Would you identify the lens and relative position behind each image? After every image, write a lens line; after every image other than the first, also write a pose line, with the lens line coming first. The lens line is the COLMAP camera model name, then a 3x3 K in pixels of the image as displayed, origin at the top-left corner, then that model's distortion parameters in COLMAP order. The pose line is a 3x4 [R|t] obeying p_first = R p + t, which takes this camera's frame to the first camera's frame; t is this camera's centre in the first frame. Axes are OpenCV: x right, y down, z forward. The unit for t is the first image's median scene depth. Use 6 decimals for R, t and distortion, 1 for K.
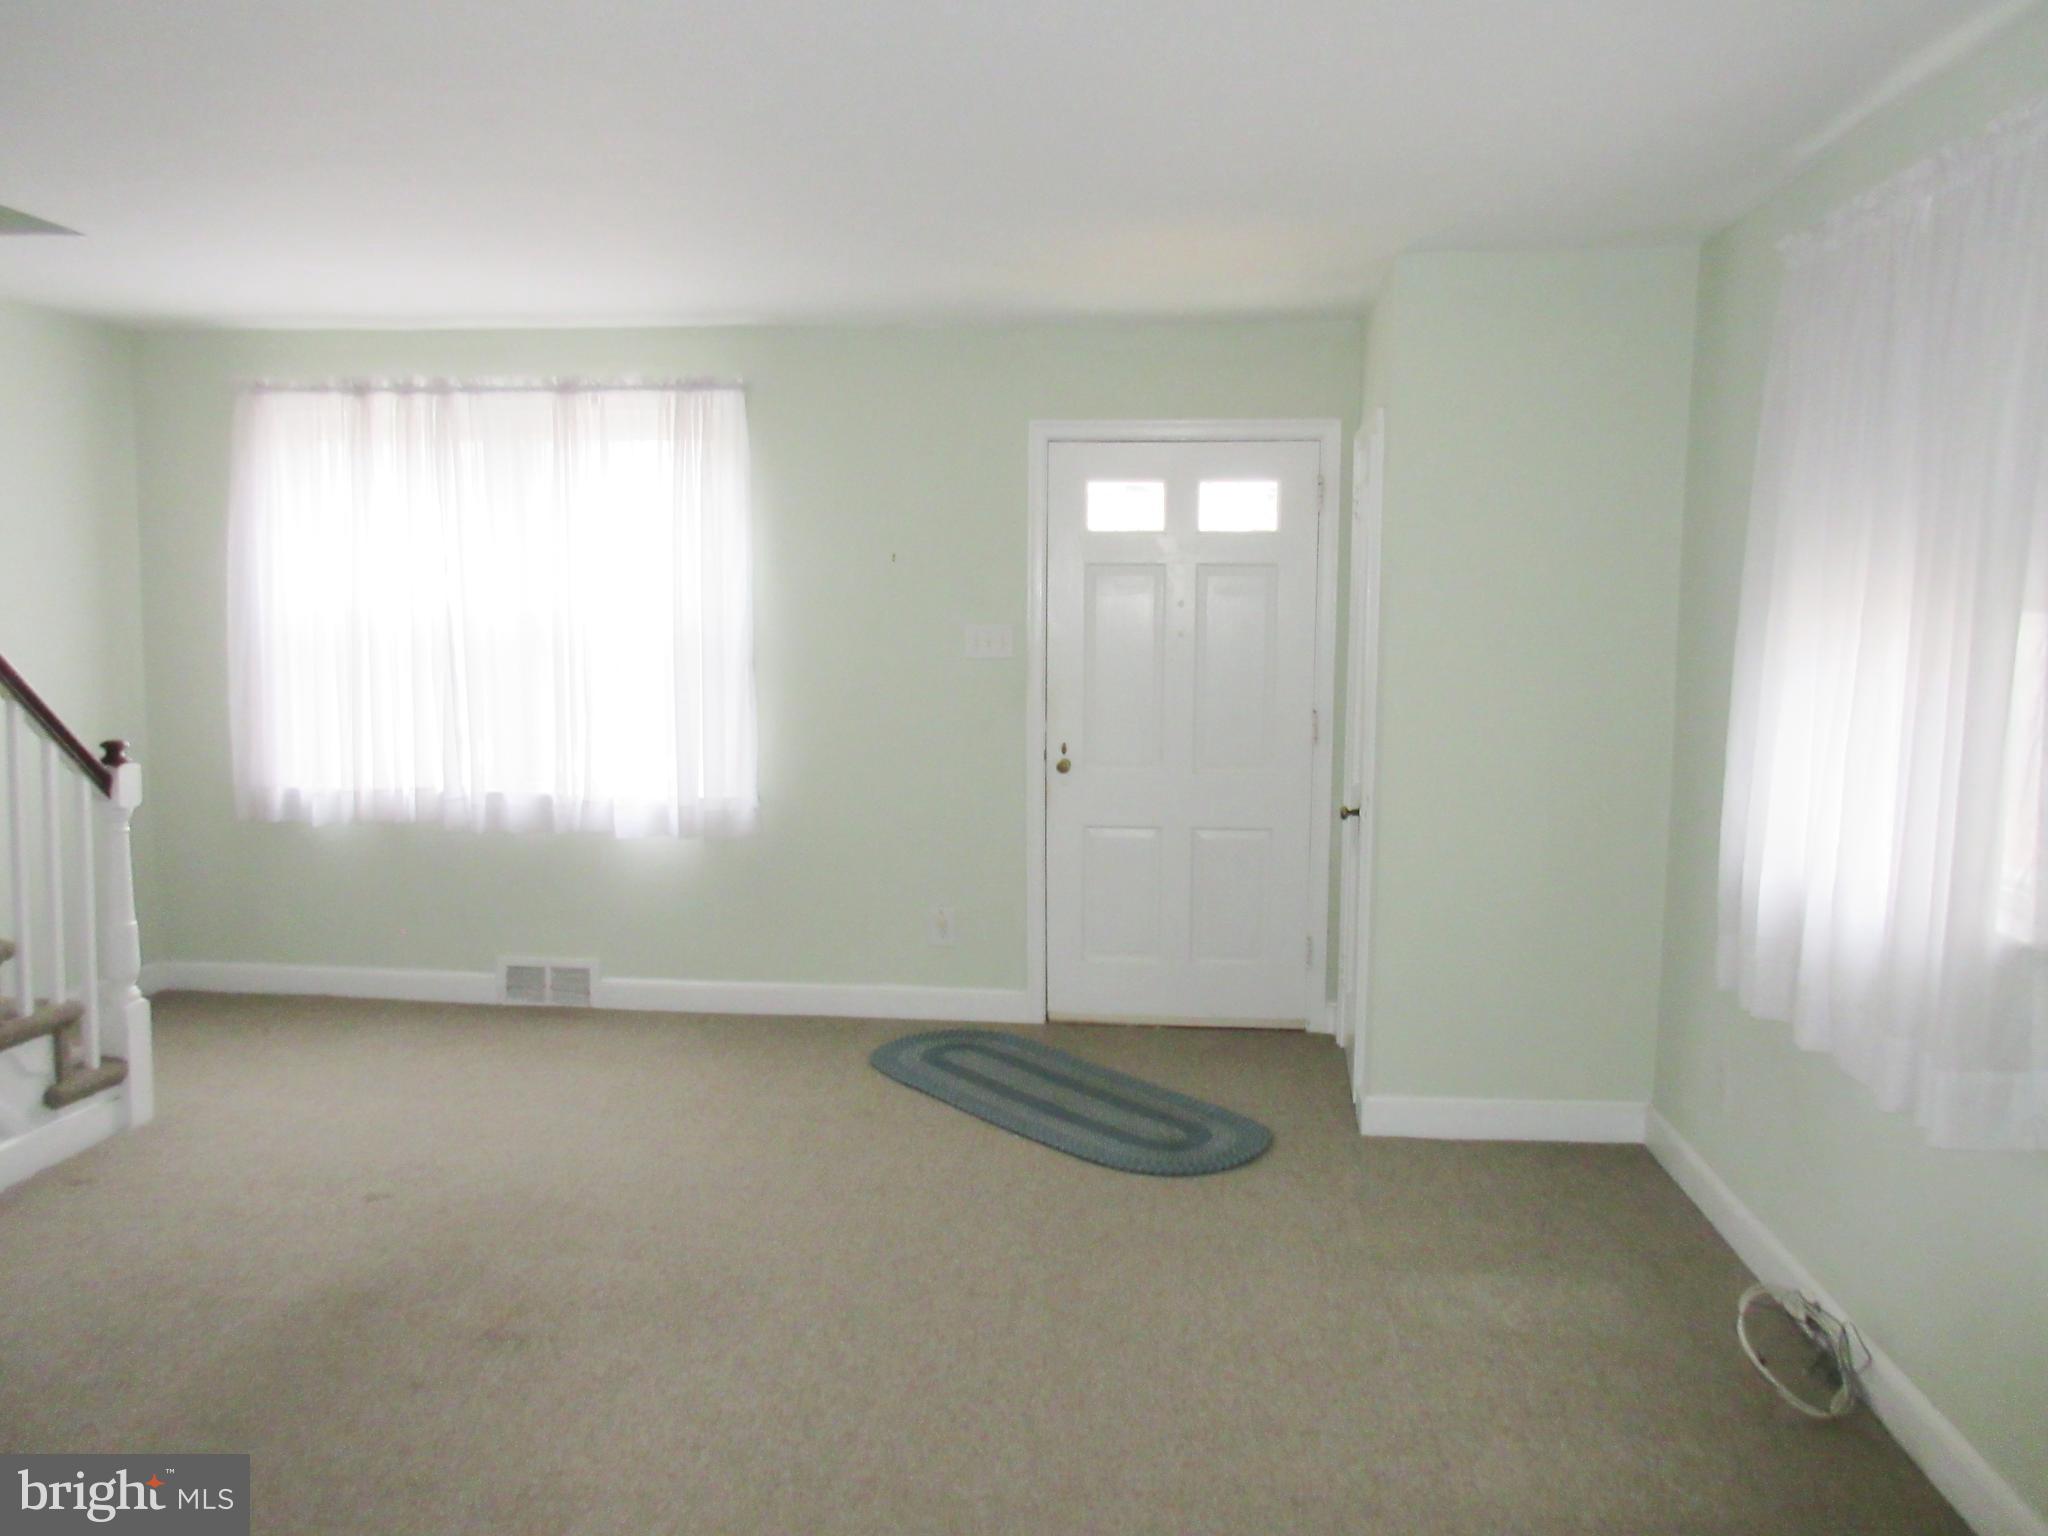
lens RADIAL K [[1523.9, 0, 1020.6], [0, 1523.9, 767.5], [0, 0, 1]] dist [-0.006765, 0.000013]
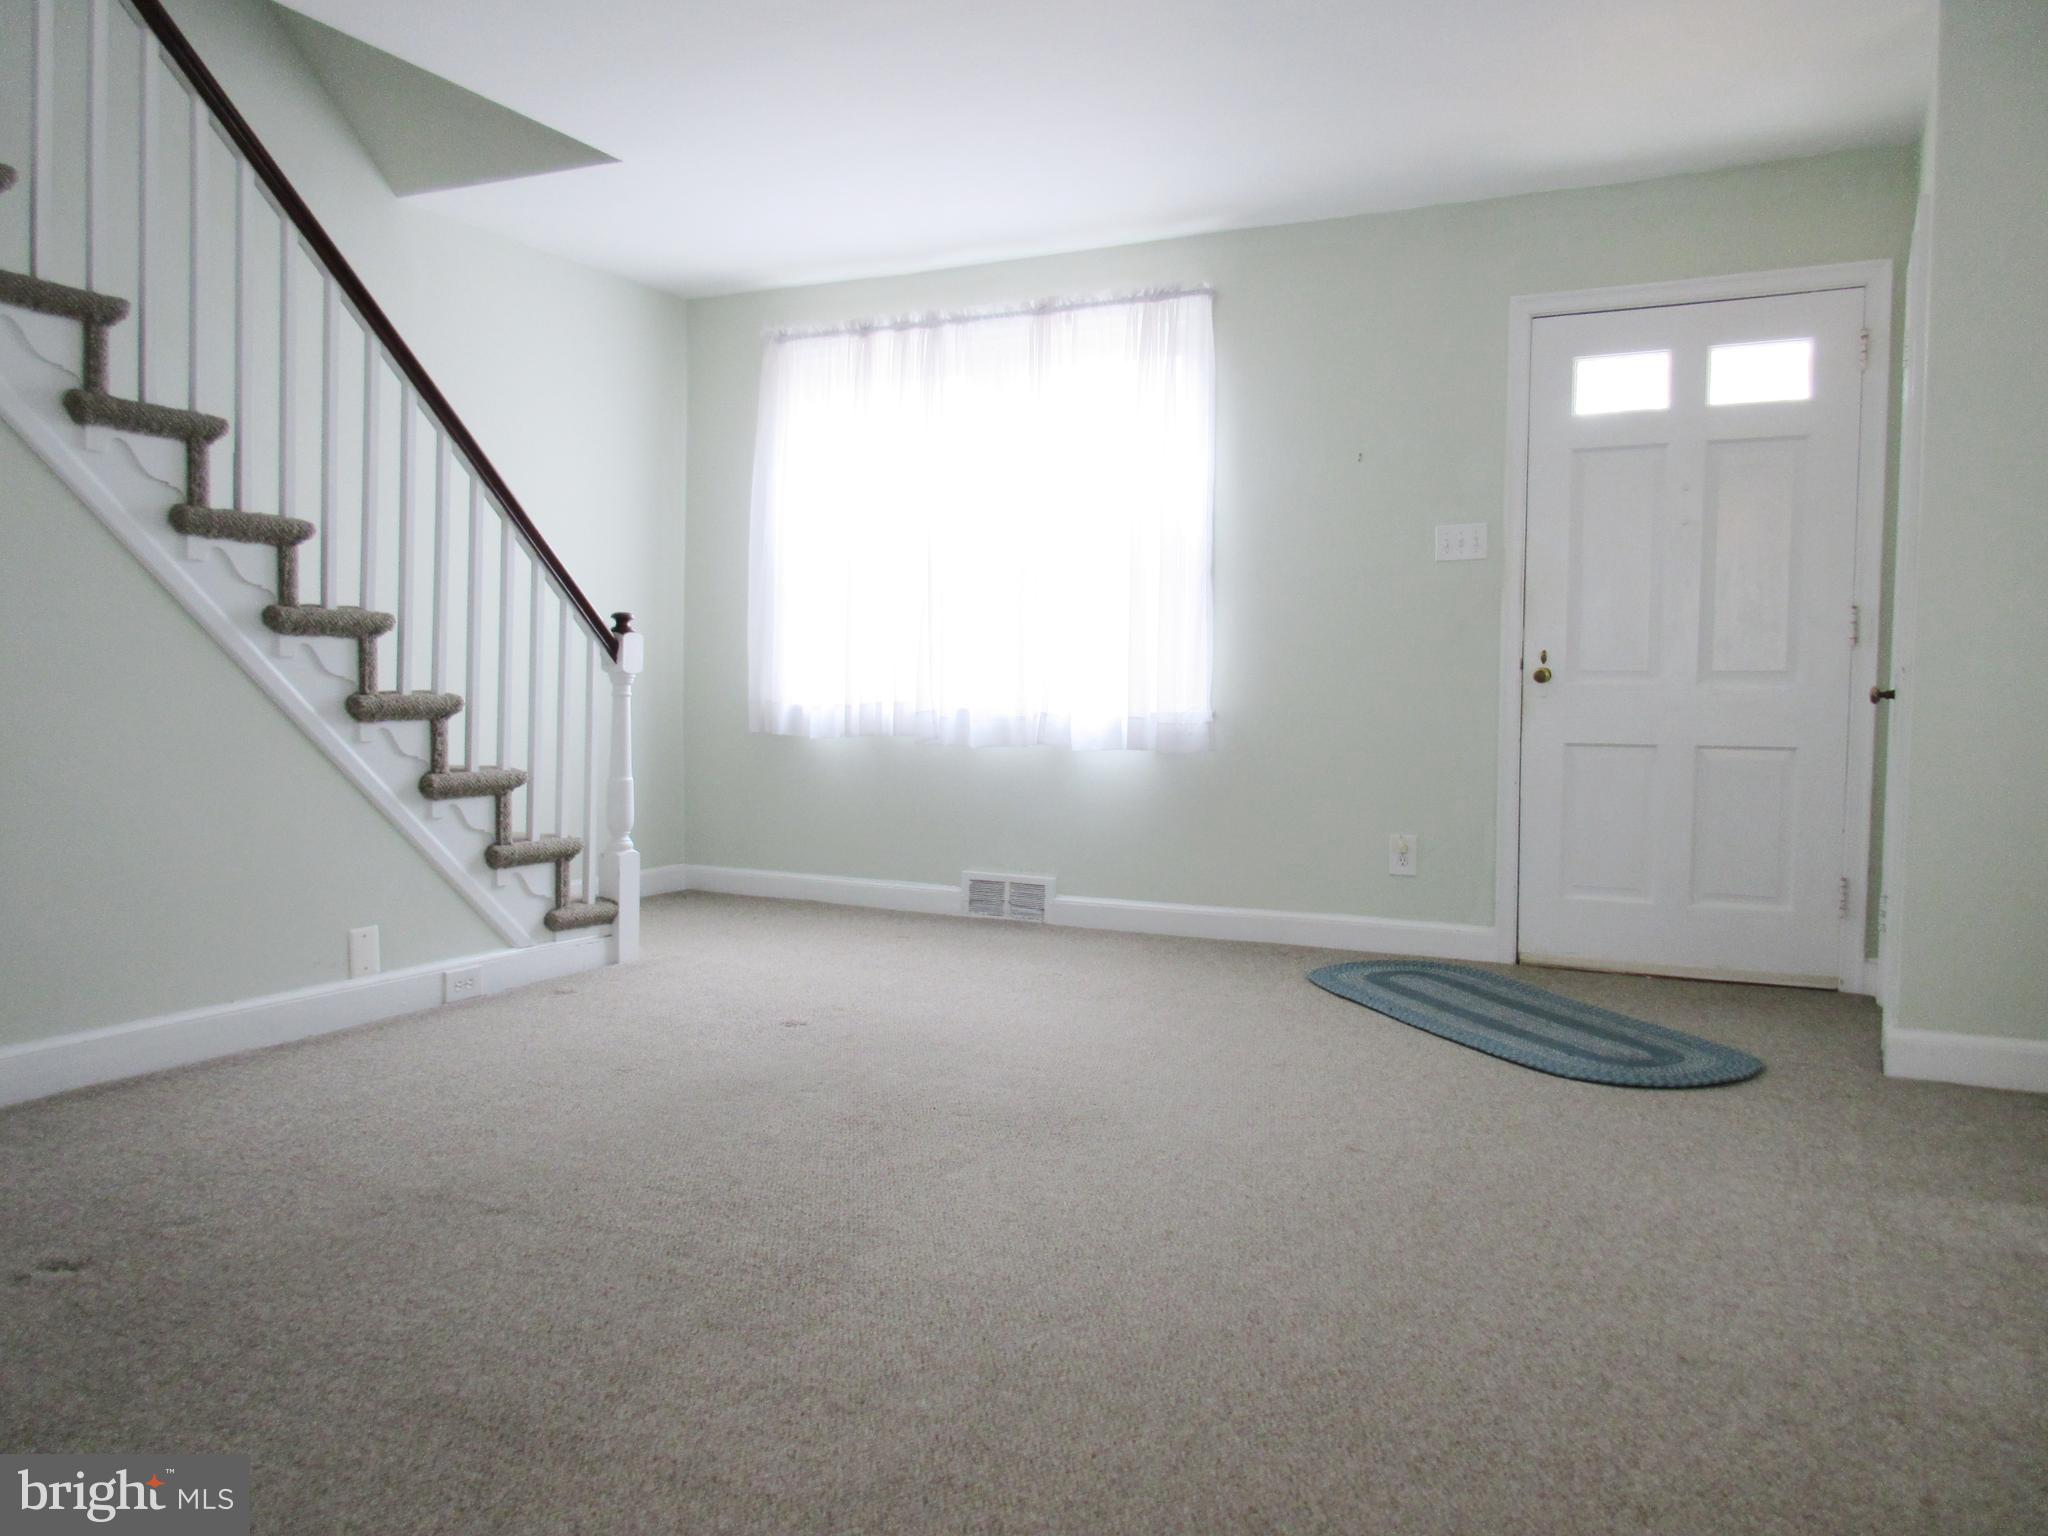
lens RADIAL K [[1523.9, 0, 1020.1], [0, 1523.9, 764.4], [0, 0, 1]] dist [-0.006765, 0.000013]
pose [[0.932527, 0.023433, -0.360340, 0.065723], [-0.044097, 0.997814, -0.049229, 0.109137], [0.358398, 0.061797, 0.931521, 0.054990]]
